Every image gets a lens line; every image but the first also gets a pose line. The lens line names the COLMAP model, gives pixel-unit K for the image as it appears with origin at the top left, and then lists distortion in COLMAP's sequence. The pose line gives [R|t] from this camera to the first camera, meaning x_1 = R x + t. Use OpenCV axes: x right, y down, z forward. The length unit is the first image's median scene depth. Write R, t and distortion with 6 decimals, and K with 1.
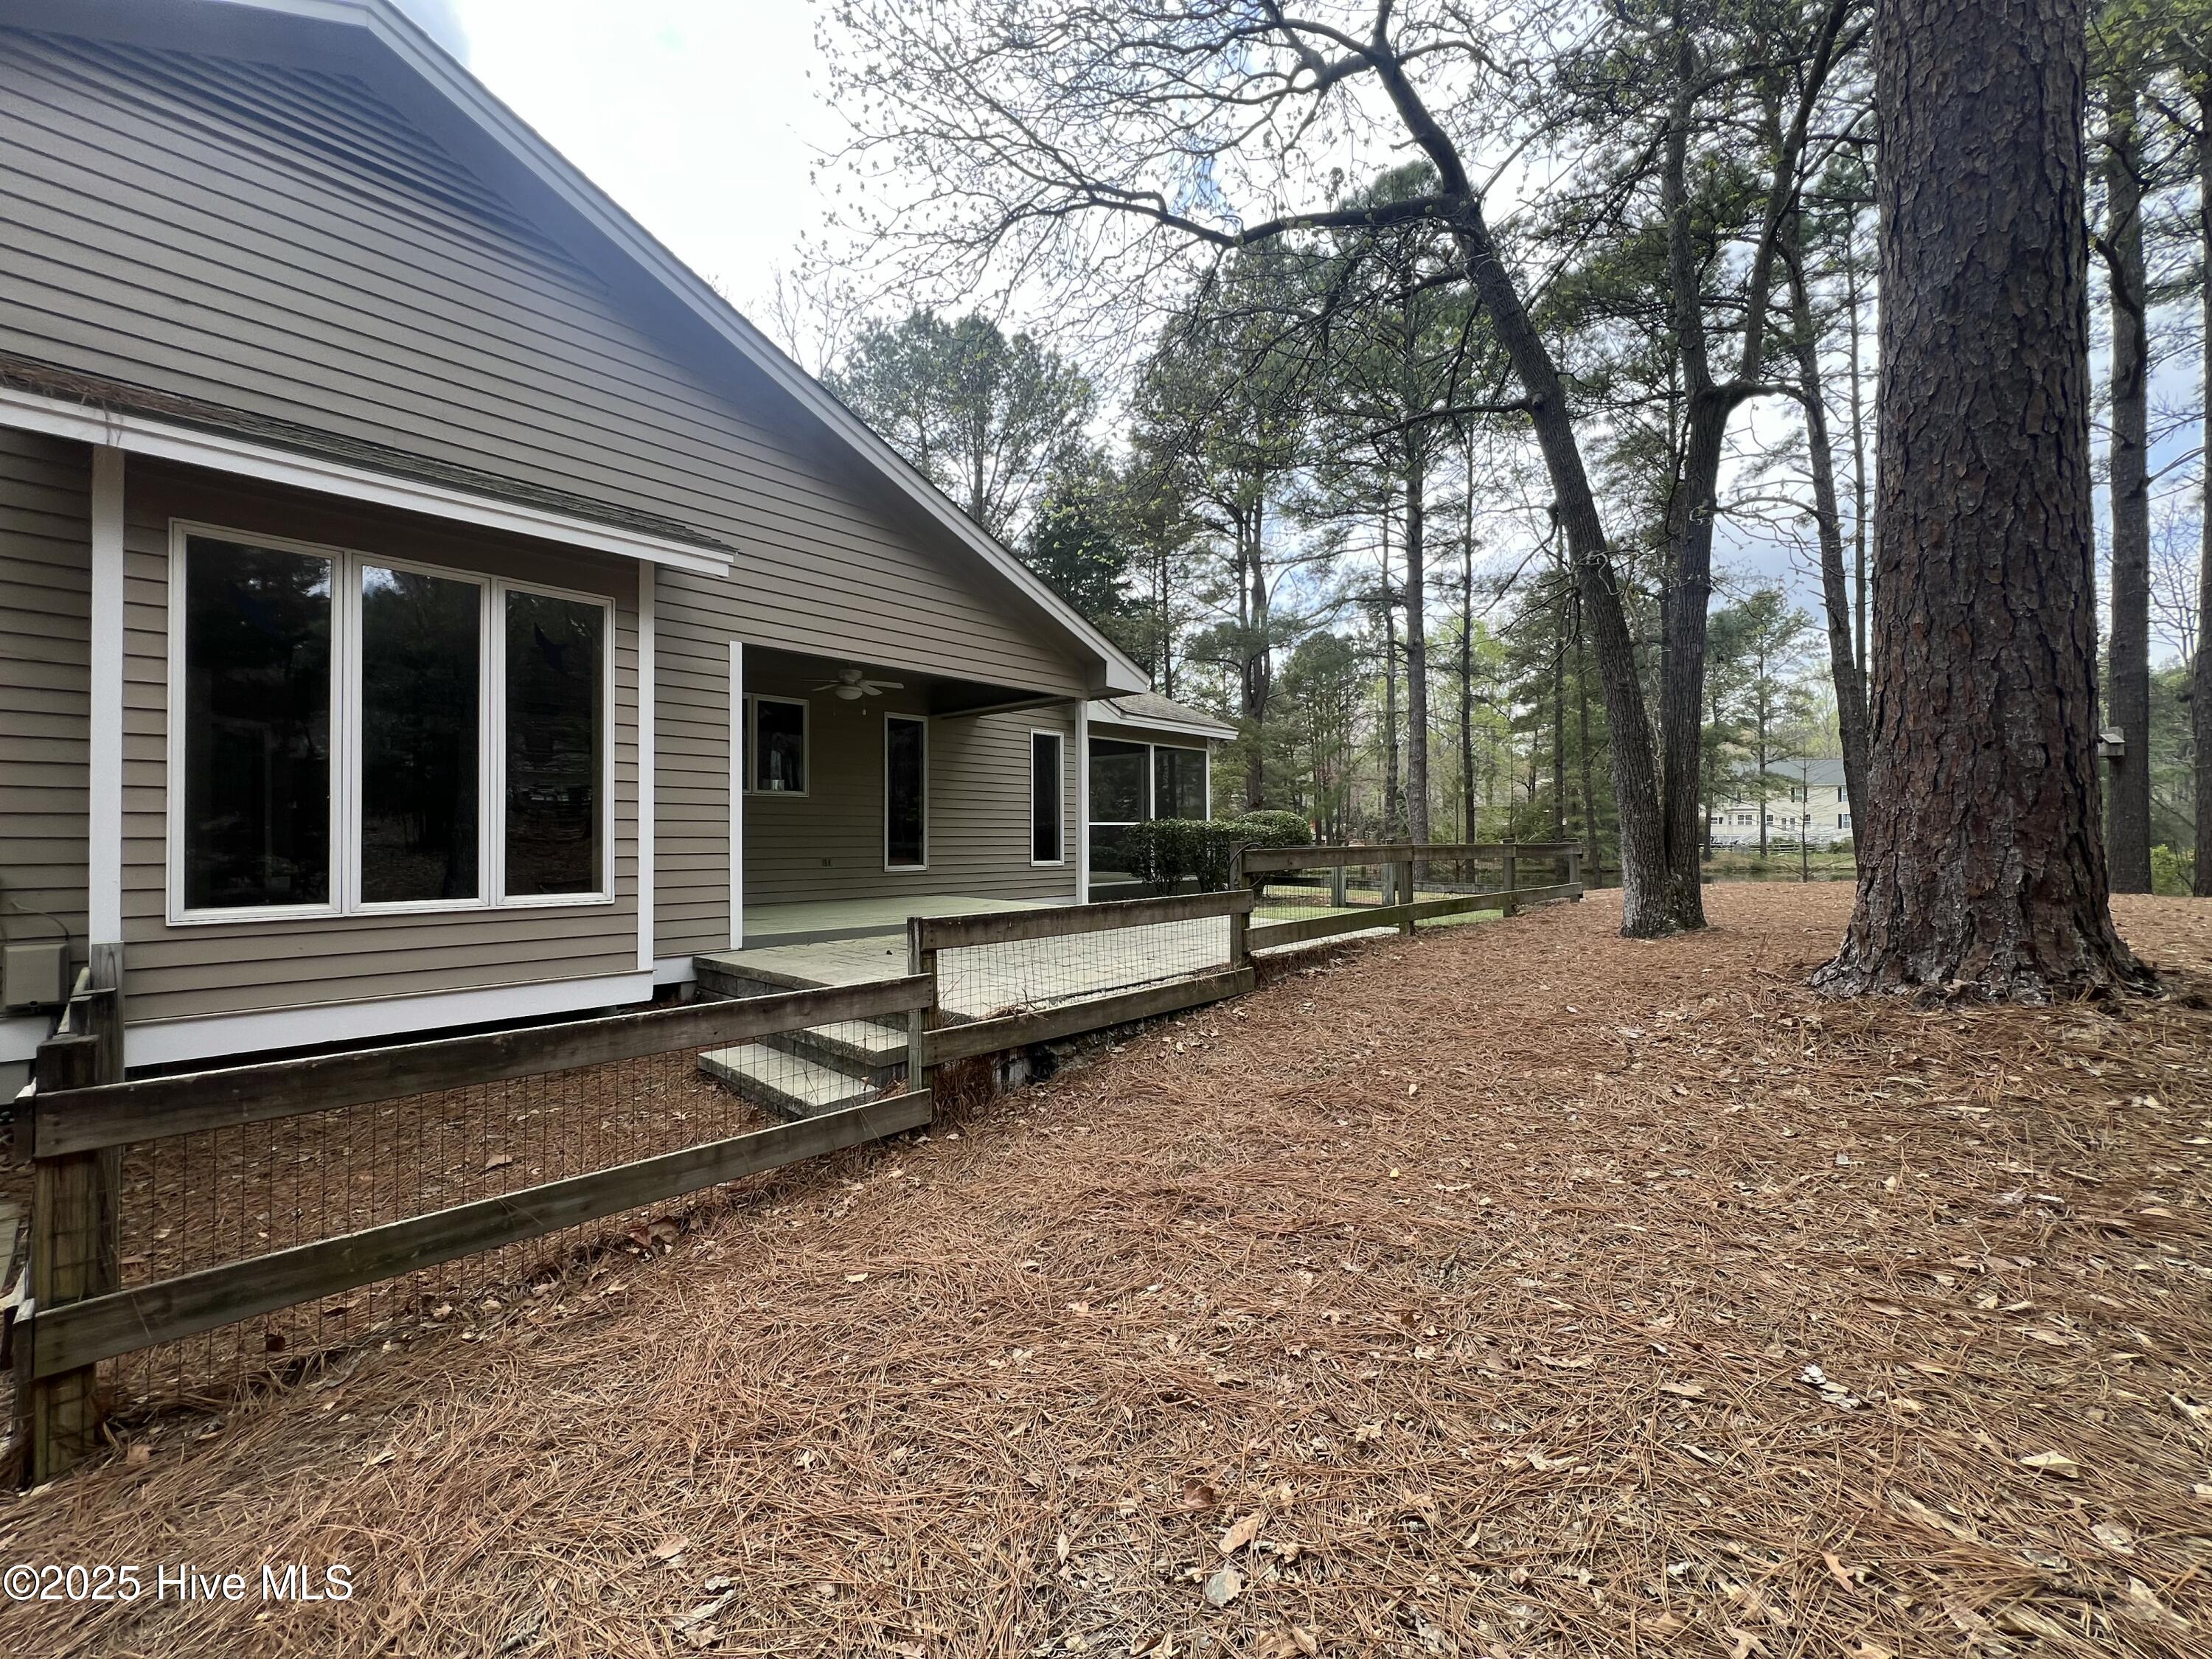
lens RADIAL K [[873.9, 0, 1104.3], [0, 873.9, 825.2], [0, 0, 1]] dist [-0.001815, -0.000206]
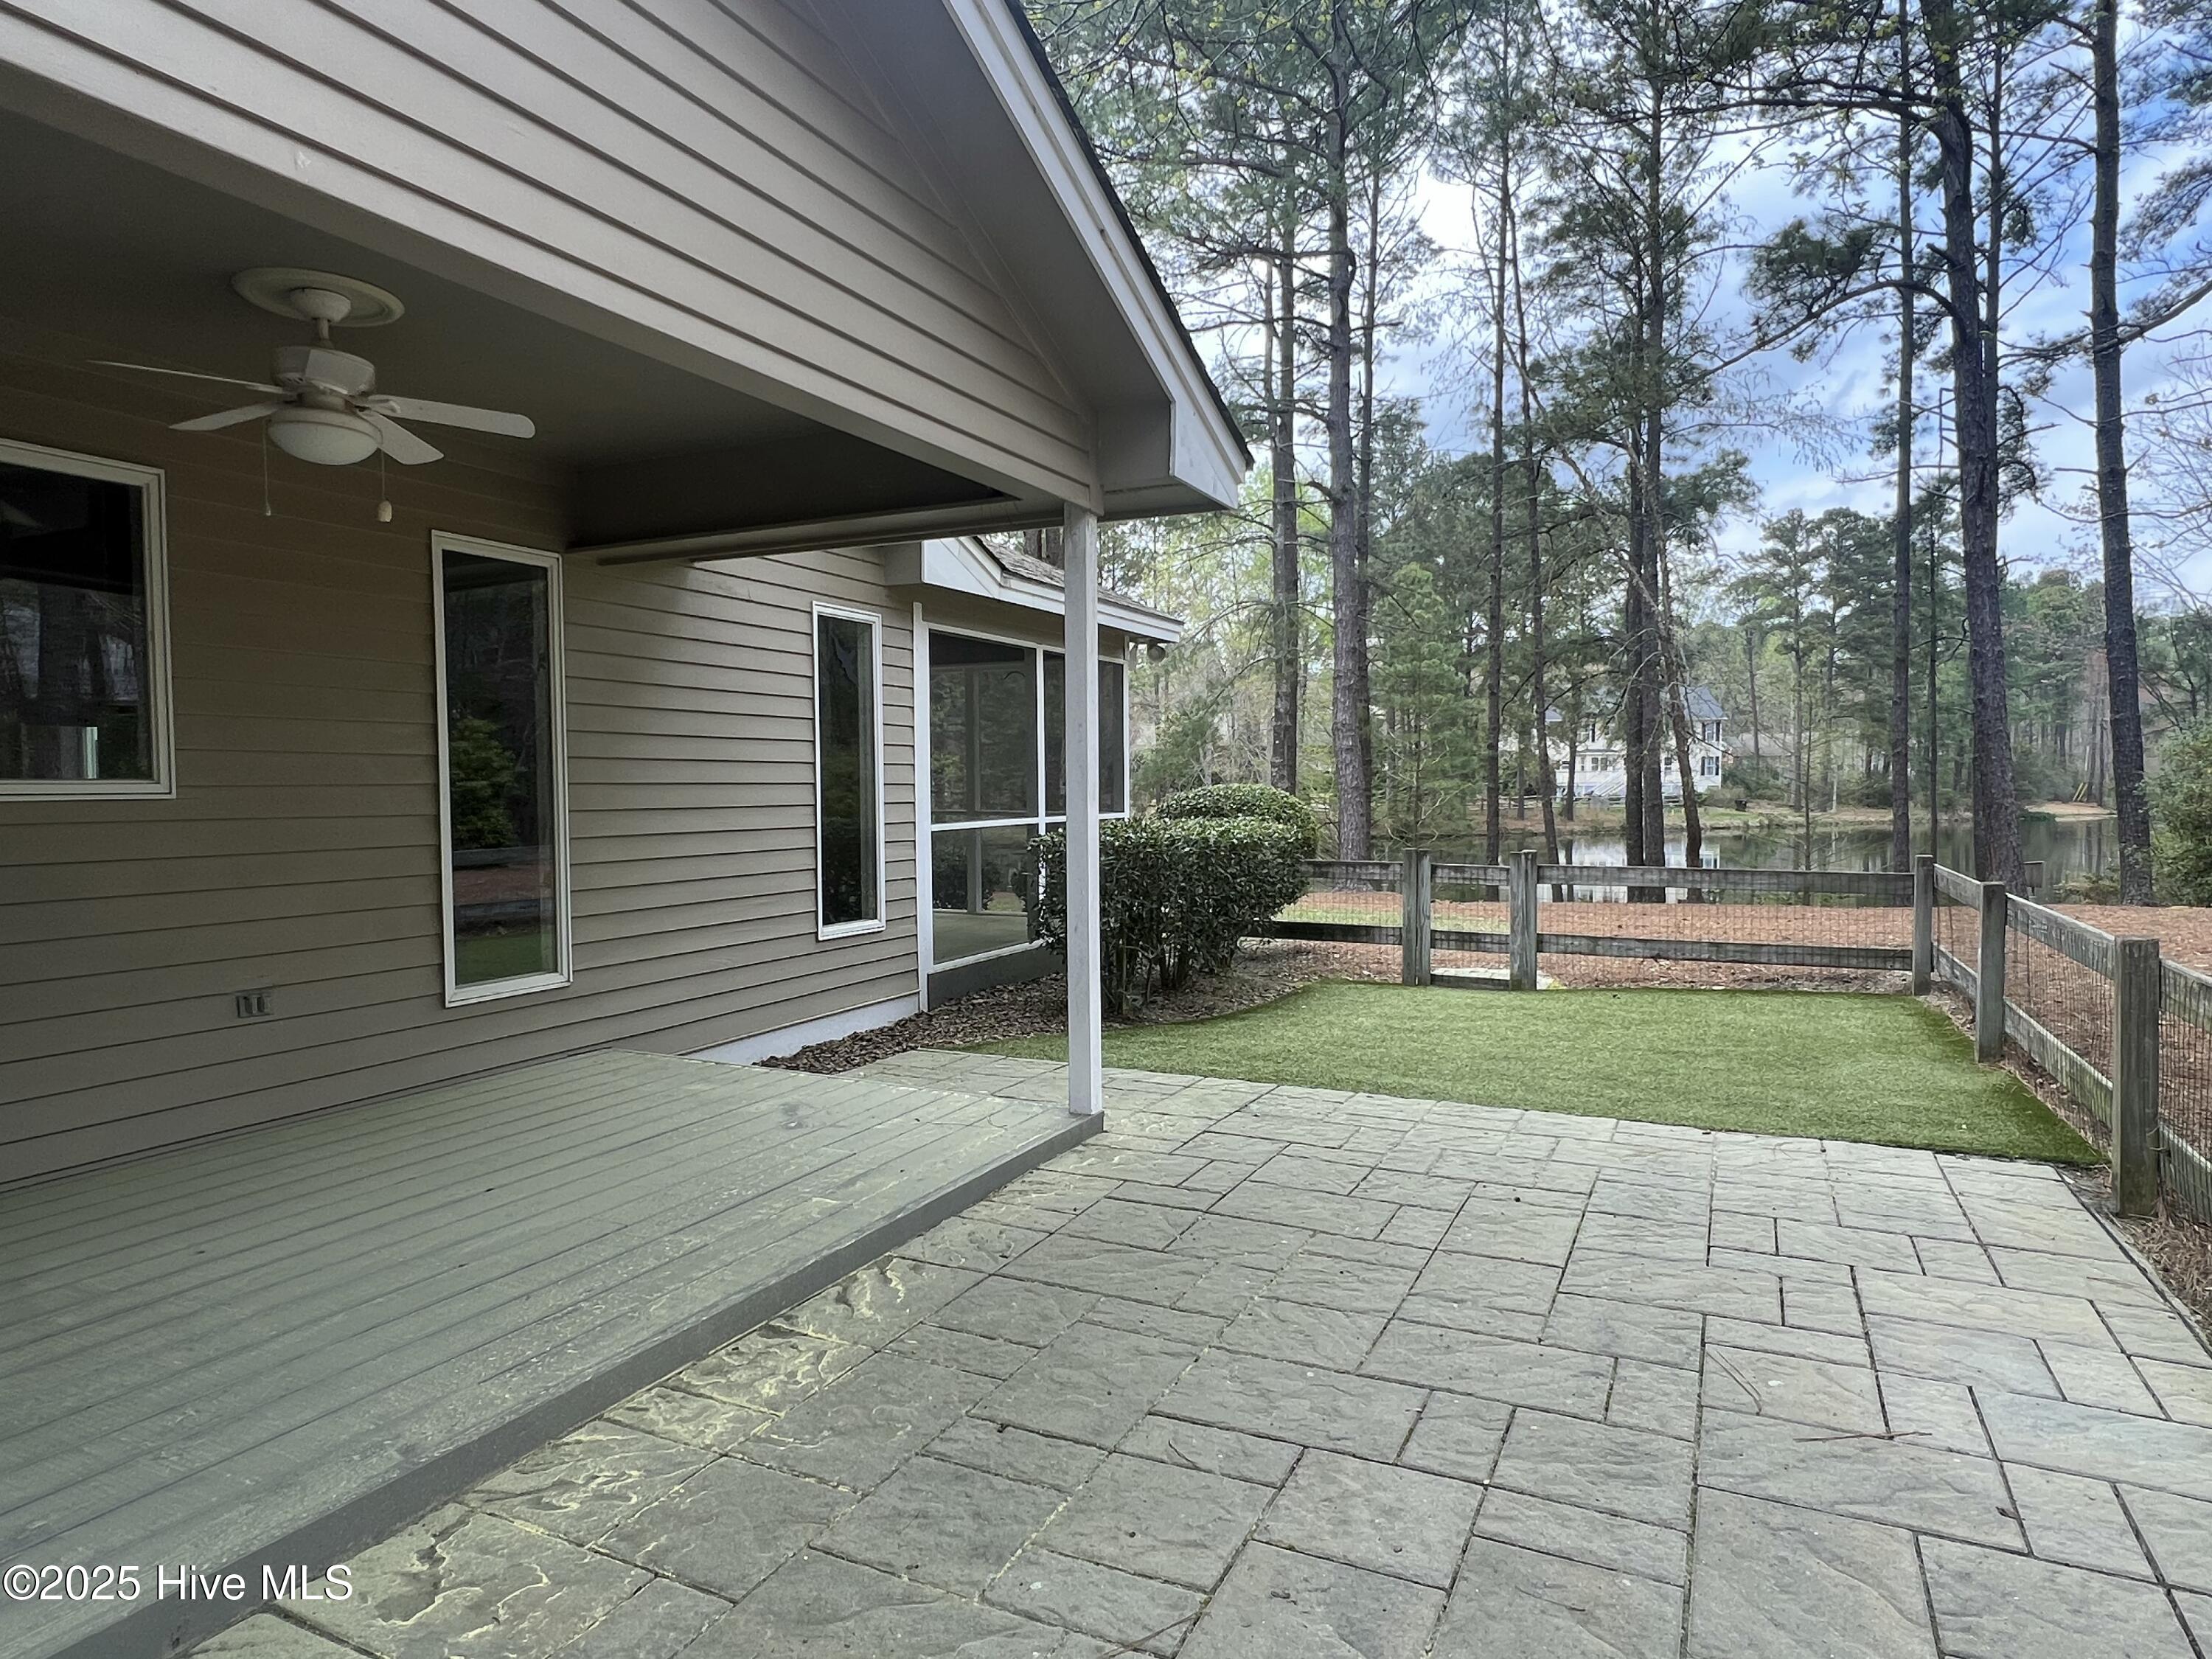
lens RADIAL K [[1282.3, 0, 1109.2], [0, 1282.3, 837.9], [0, 0, 1]] dist [-0.005852, 0.000158]
pose [[0.954847, -0.022969, 0.296208, -0.127663], [0.007792, 0.998600, 0.052316, -0.031021], [-0.296995, -0.047646, 0.953690, 0.382310]]
